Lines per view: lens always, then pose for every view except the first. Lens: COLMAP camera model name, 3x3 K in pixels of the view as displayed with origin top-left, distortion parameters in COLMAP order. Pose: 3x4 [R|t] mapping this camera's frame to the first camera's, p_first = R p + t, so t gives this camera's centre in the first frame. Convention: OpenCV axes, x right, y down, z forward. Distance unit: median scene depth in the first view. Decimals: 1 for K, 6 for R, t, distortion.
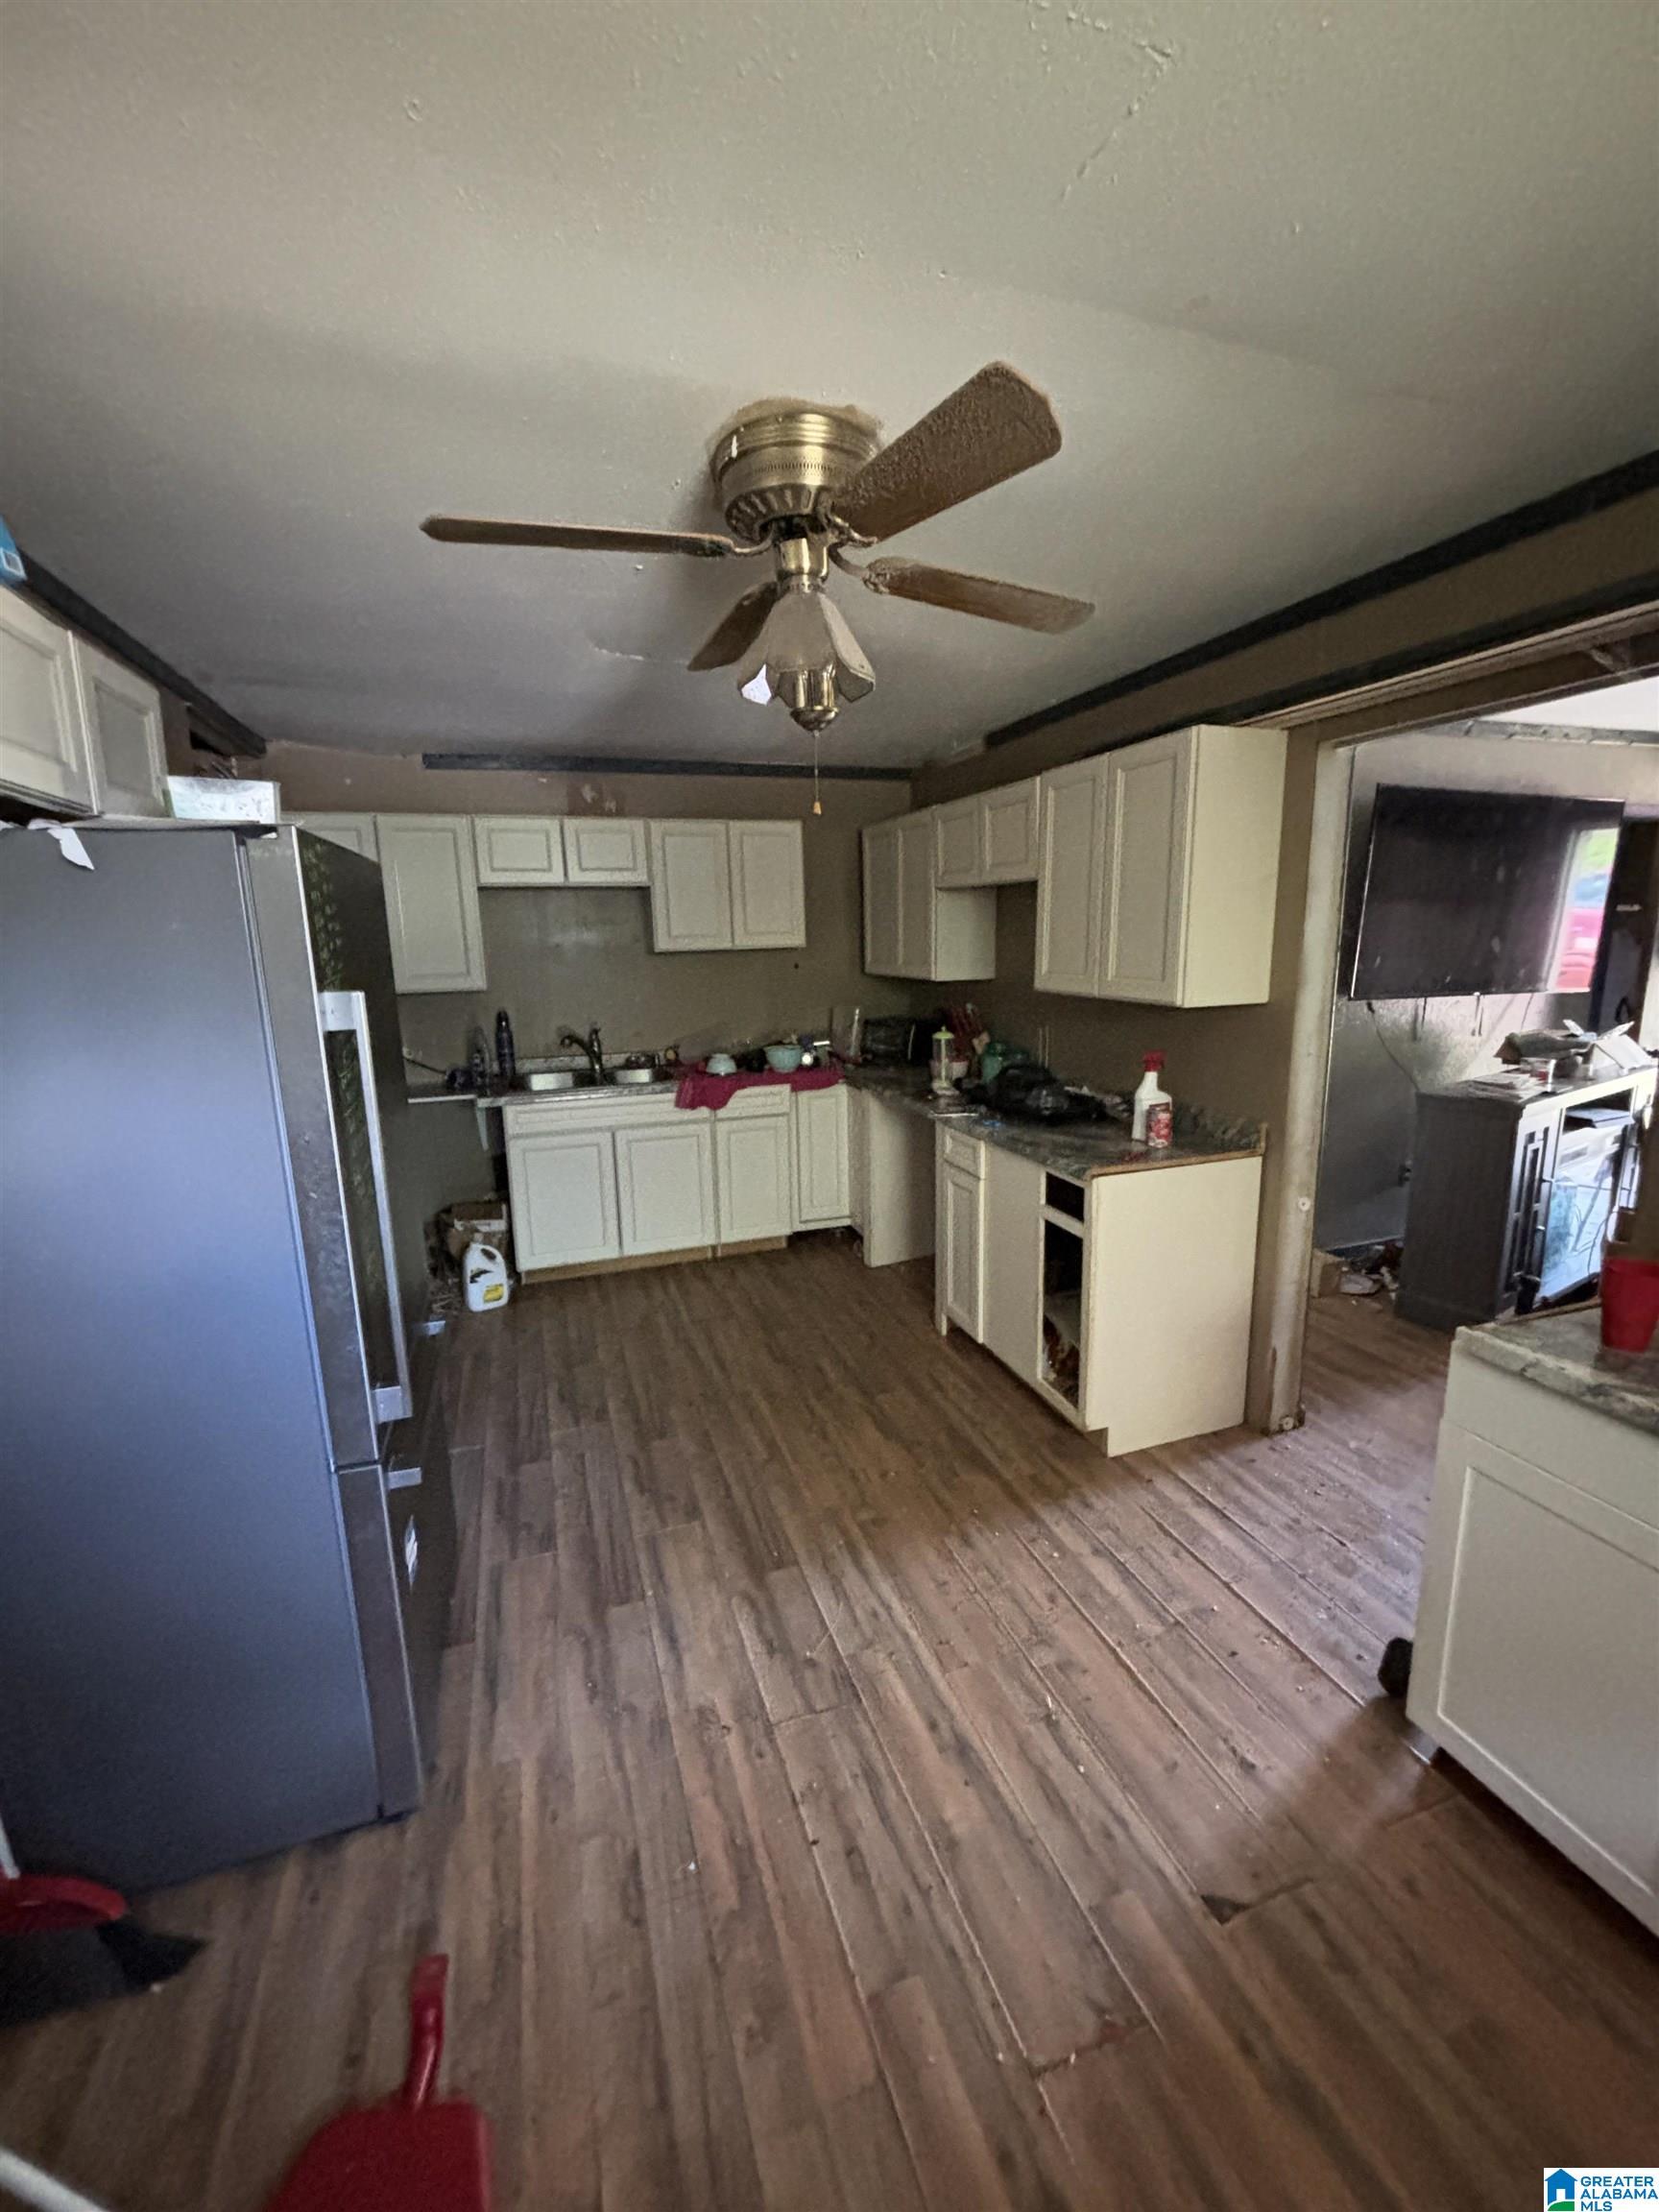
lens RADIAL K [[893.3, 0, 831.0], [0, 893.3, 1109.3], [0, 0, 1]] dist [0.003575, 0.001050]
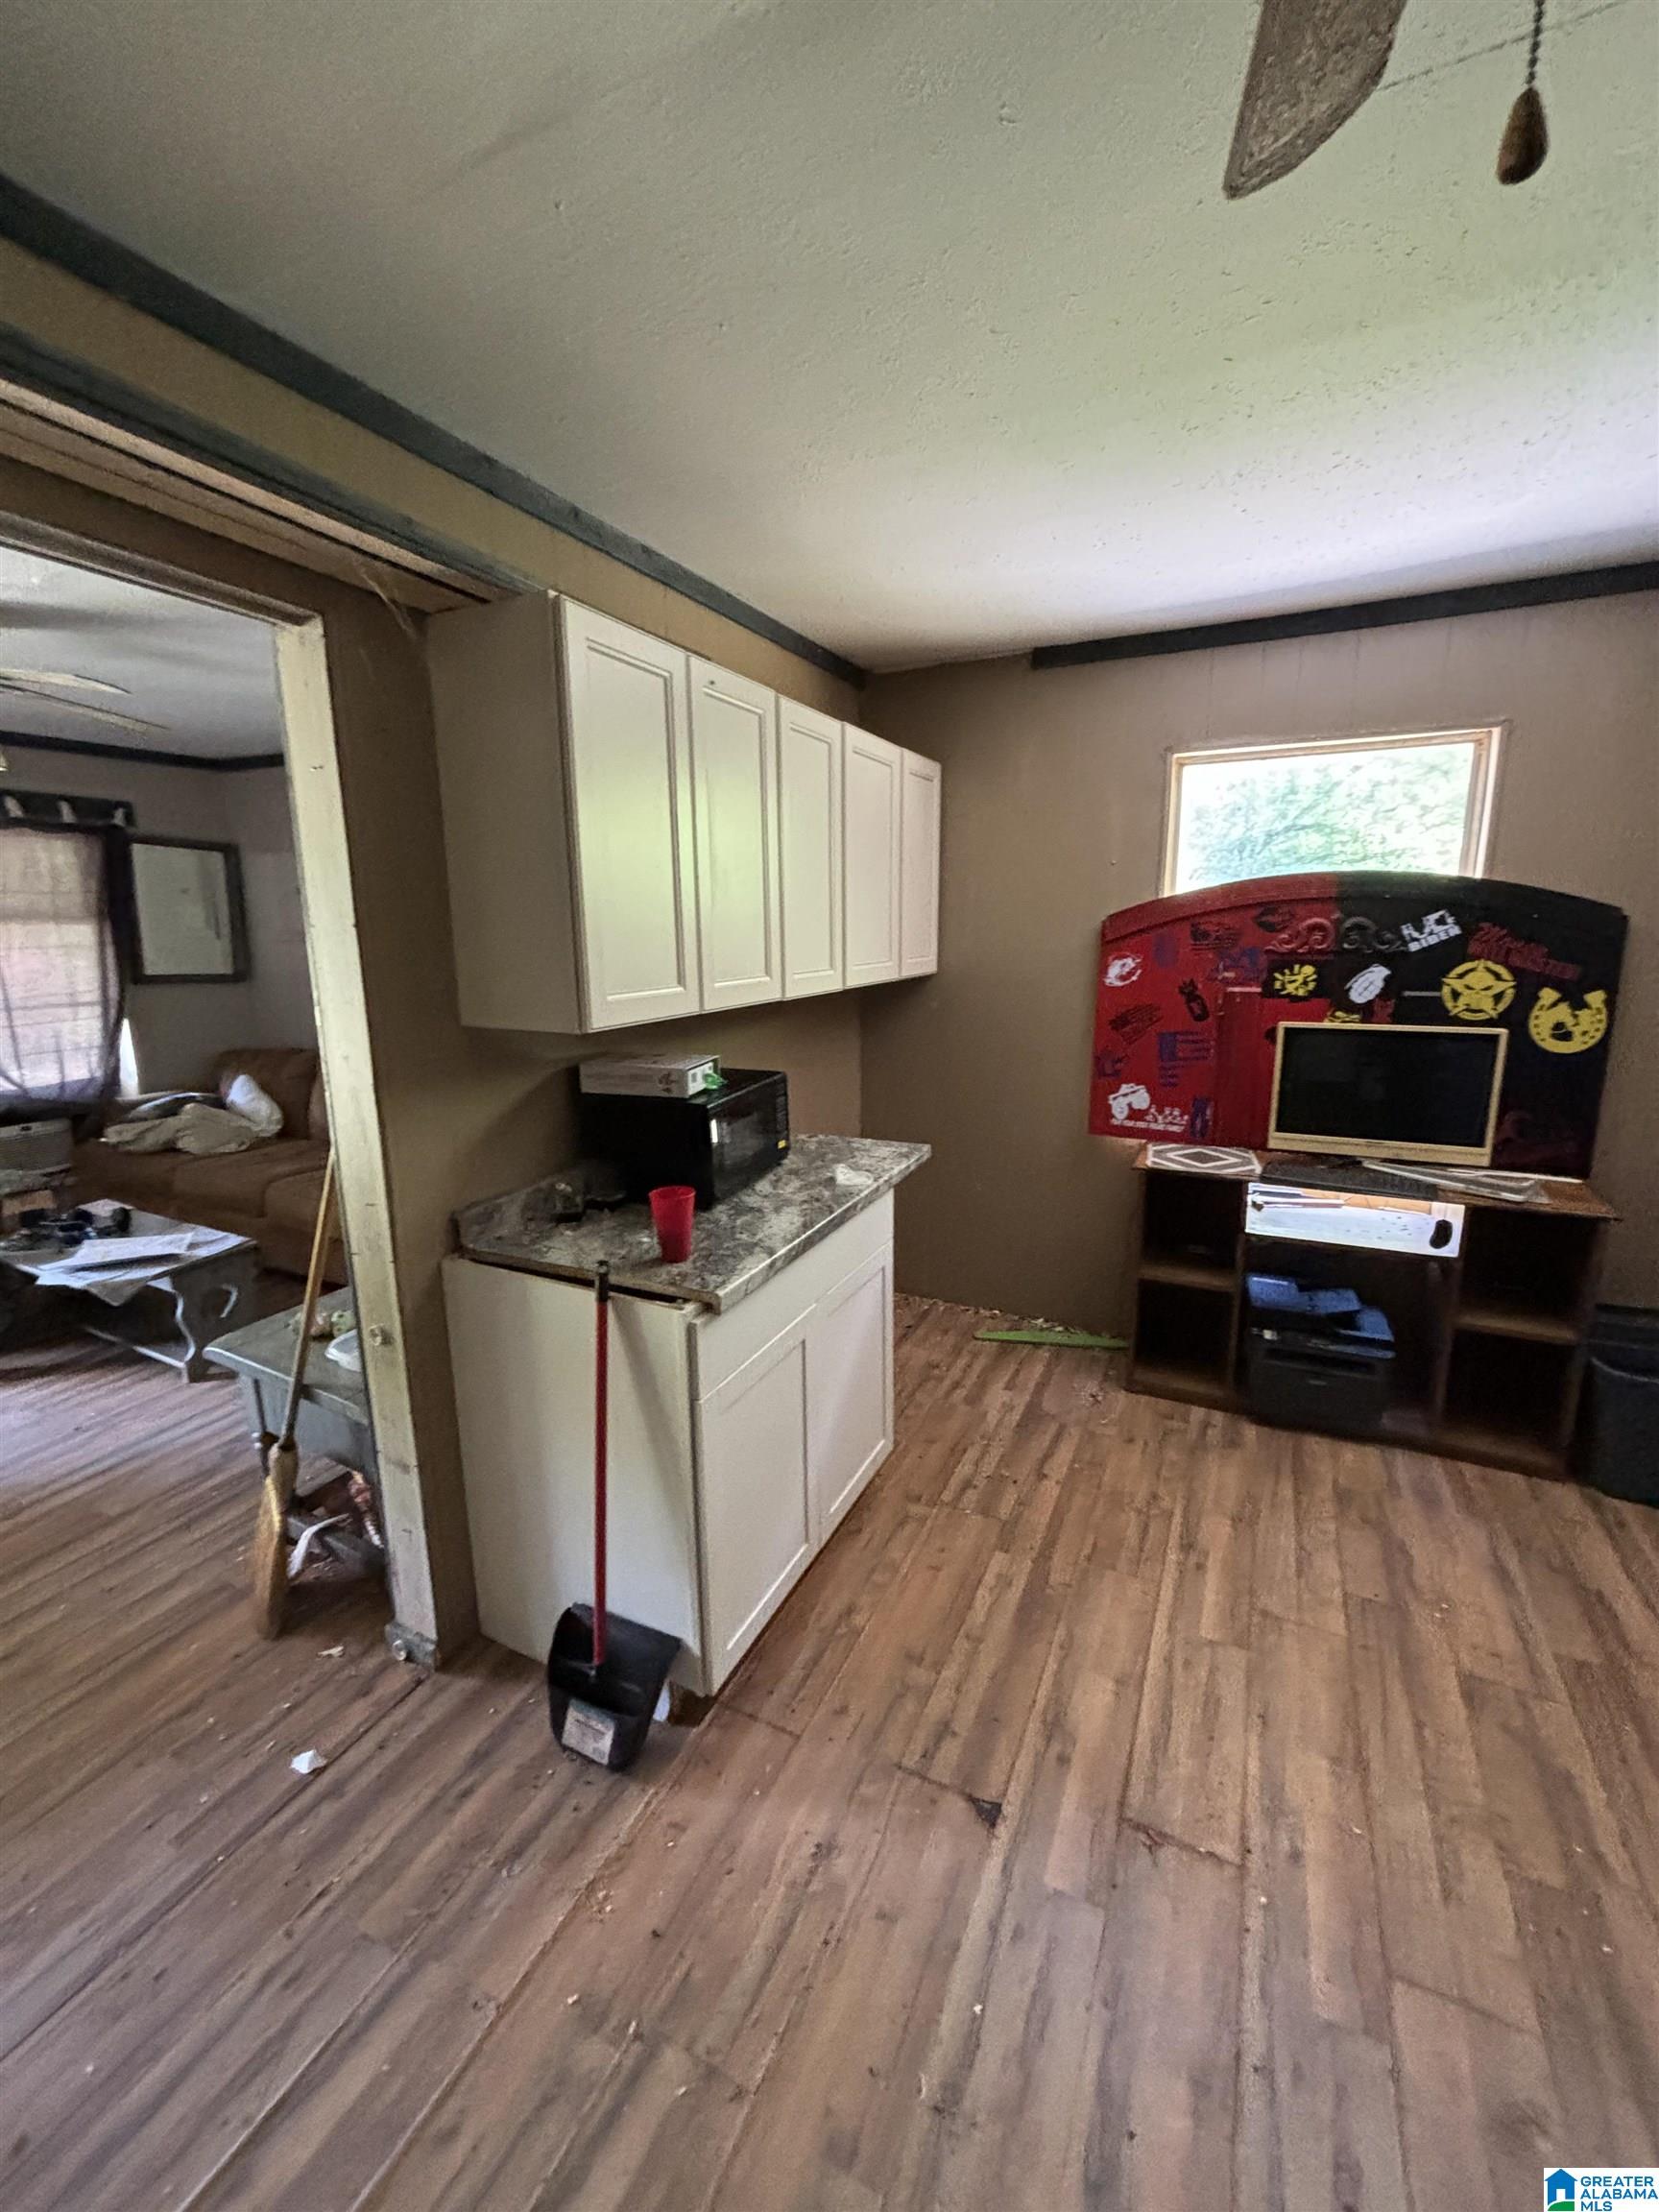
lens RADIAL K [[893.3, 0, 827.7], [0, 893.3, 1097.2], [0, 0, 1]] dist [0.003575, 0.001050]
pose [[-0.706046, -0.108734, 0.699769, -0.083642], [0.156977, 0.939529, 0.304374, -0.252423], [-0.690549, 0.324750, -0.646282, 1.406612]]
